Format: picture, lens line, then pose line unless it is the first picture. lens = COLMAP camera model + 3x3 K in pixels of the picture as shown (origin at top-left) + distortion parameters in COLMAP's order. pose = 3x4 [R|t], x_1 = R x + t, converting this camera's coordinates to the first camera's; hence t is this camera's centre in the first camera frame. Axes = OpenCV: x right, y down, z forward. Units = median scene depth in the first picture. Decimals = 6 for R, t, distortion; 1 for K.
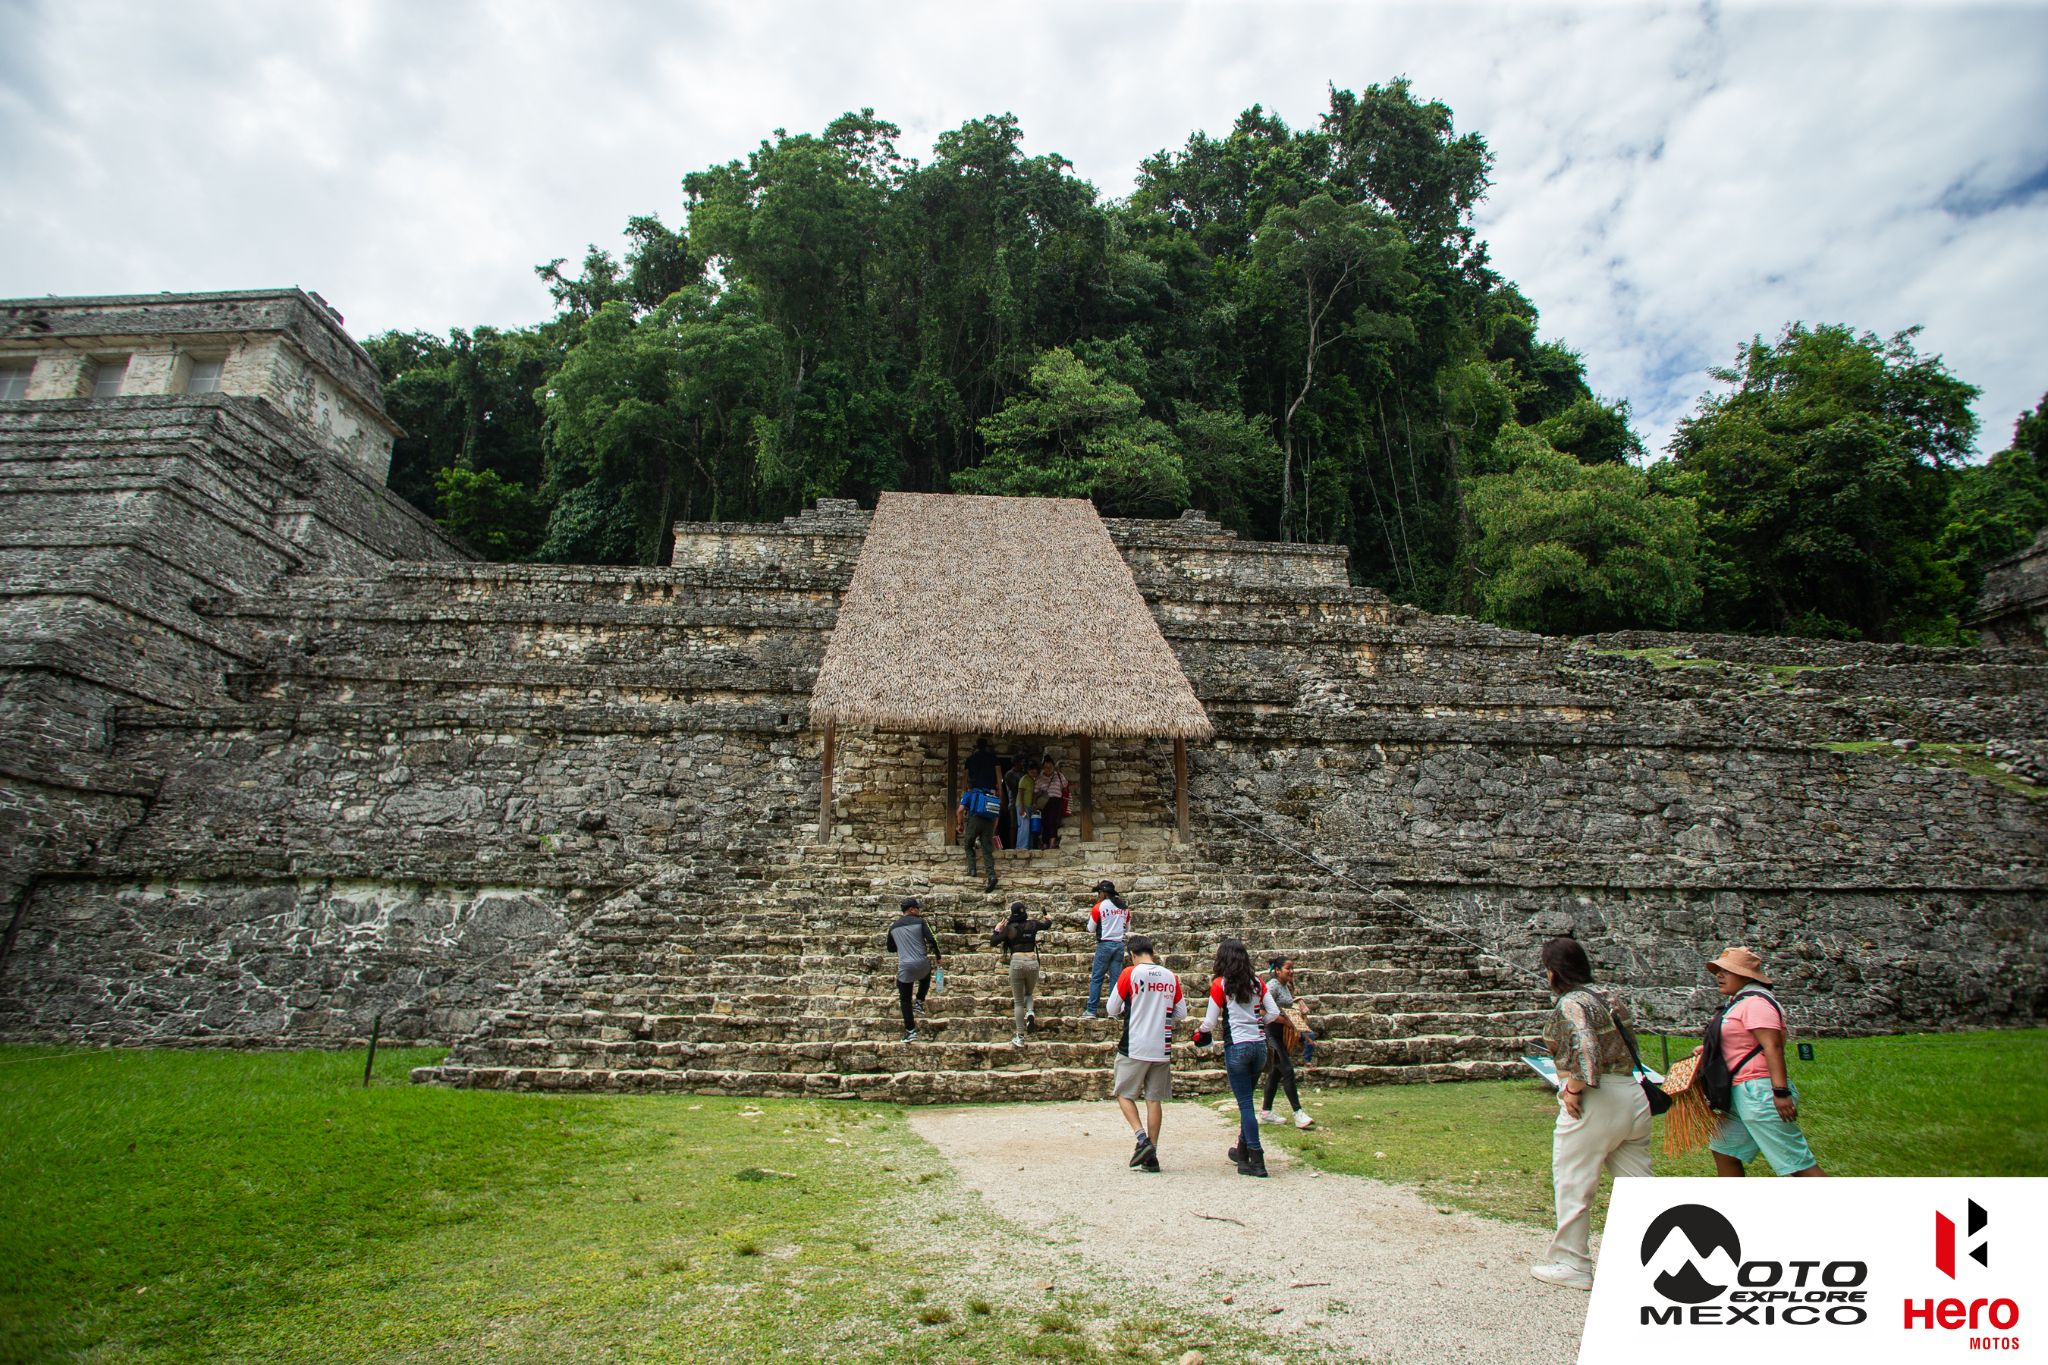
lens RADIAL K [[1011.9, 0, 1024.0], [0, 1011.9, 682.5], [0, 0, 1]] dist [-0.080503, 0.042694]
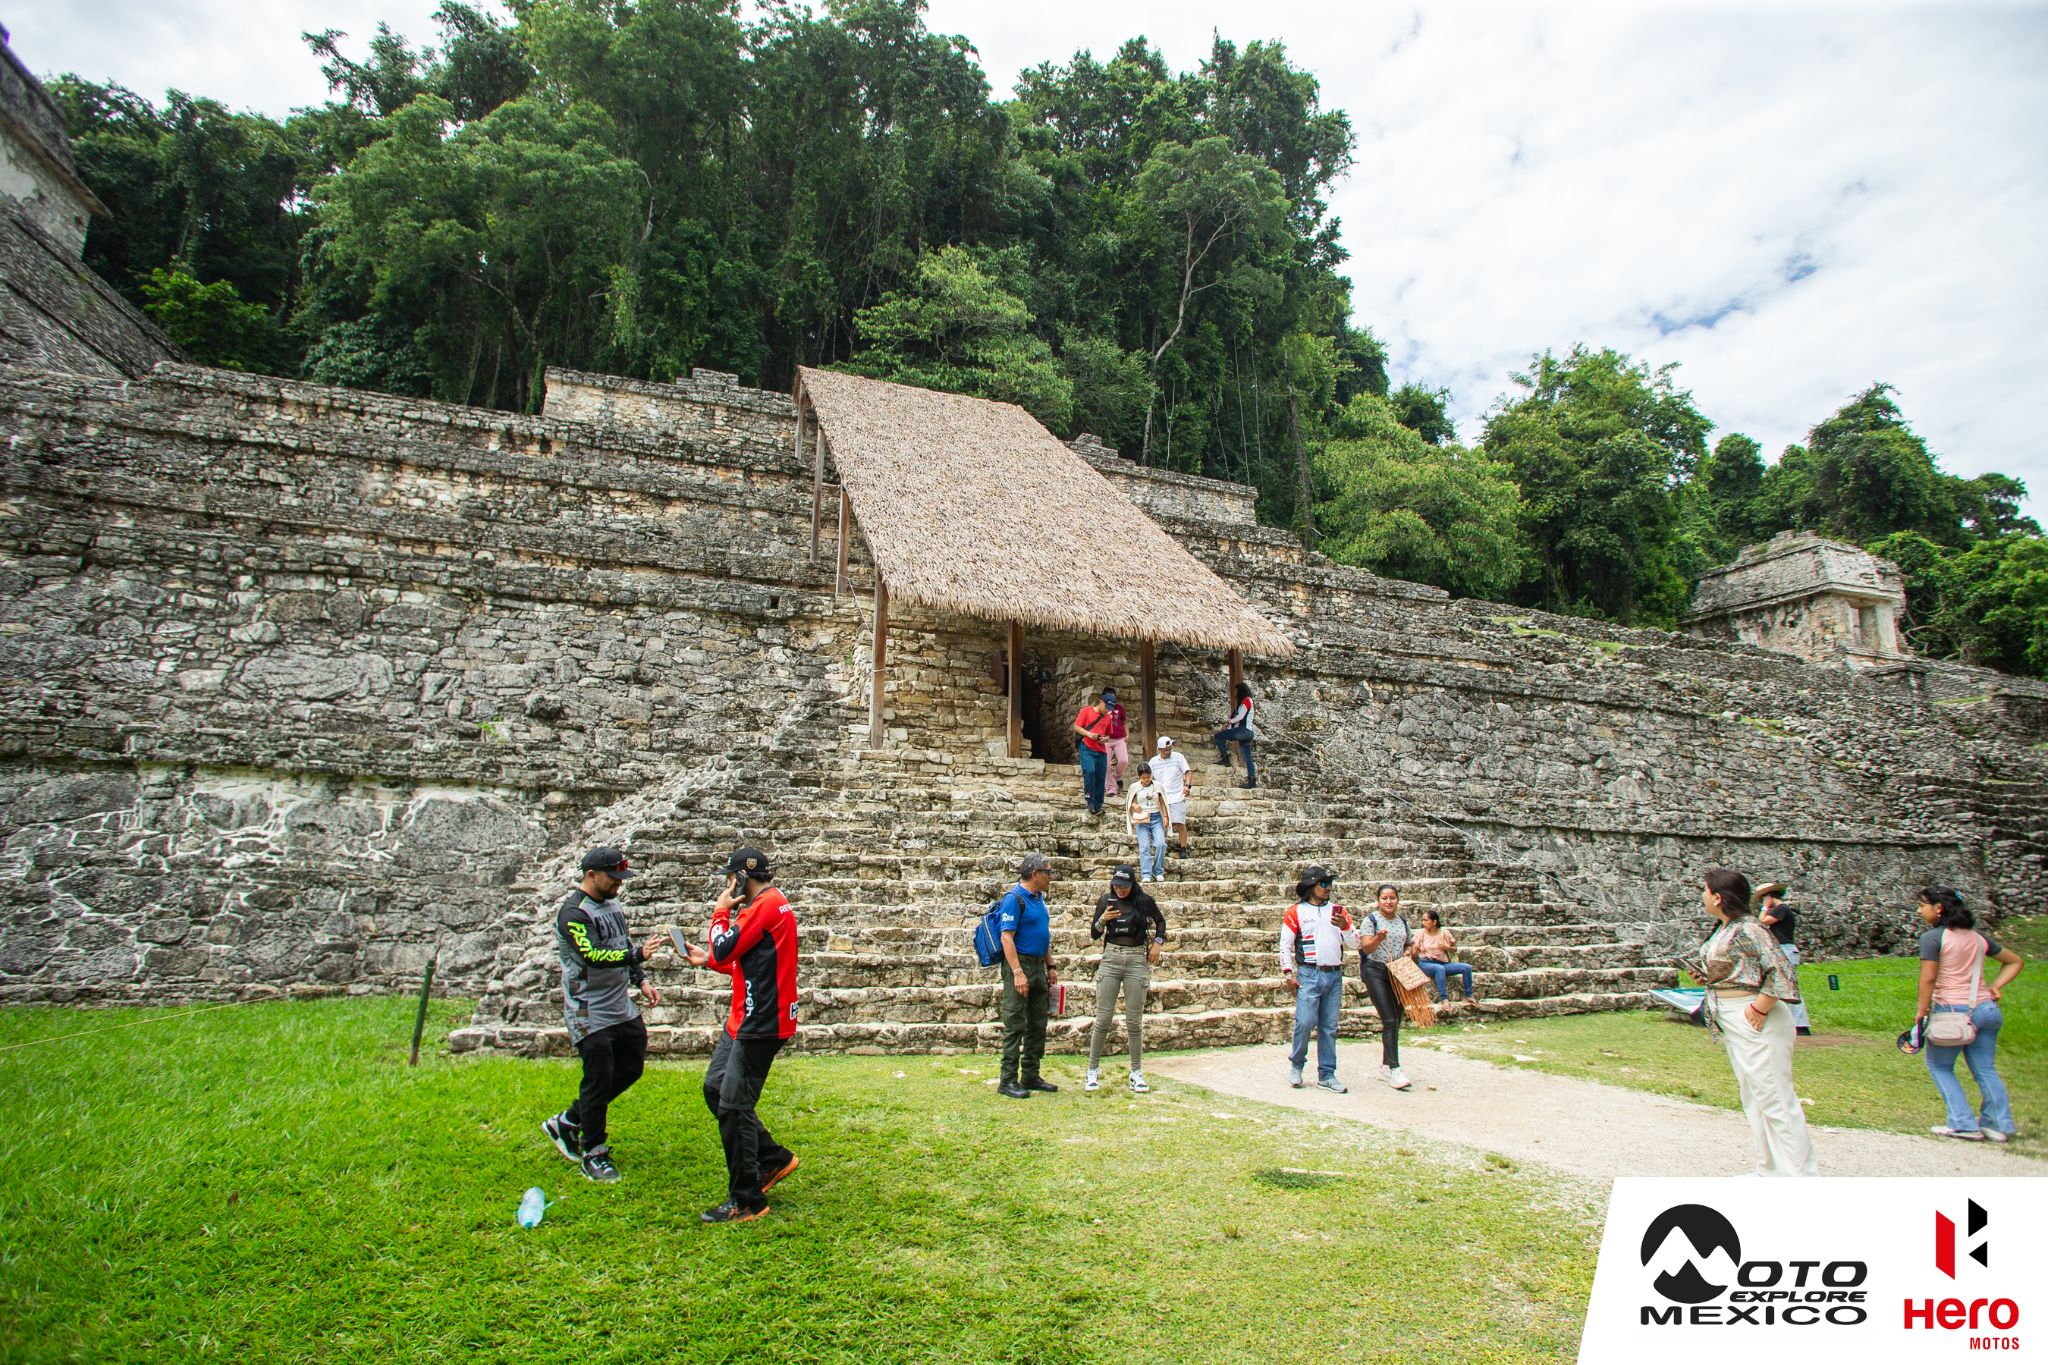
lens RADIAL K [[997.2, 0, 1015.7], [0, 997.2, 684.2], [0, 0, 1]] dist [-0.082983, 0.044075]
pose [[0.964475, 0.067277, 0.255464, -0.268415], [-0.084025, 0.994933, 0.055209, 0.044975], [-0.250455, -0.074713, 0.965241, 0.152862]]
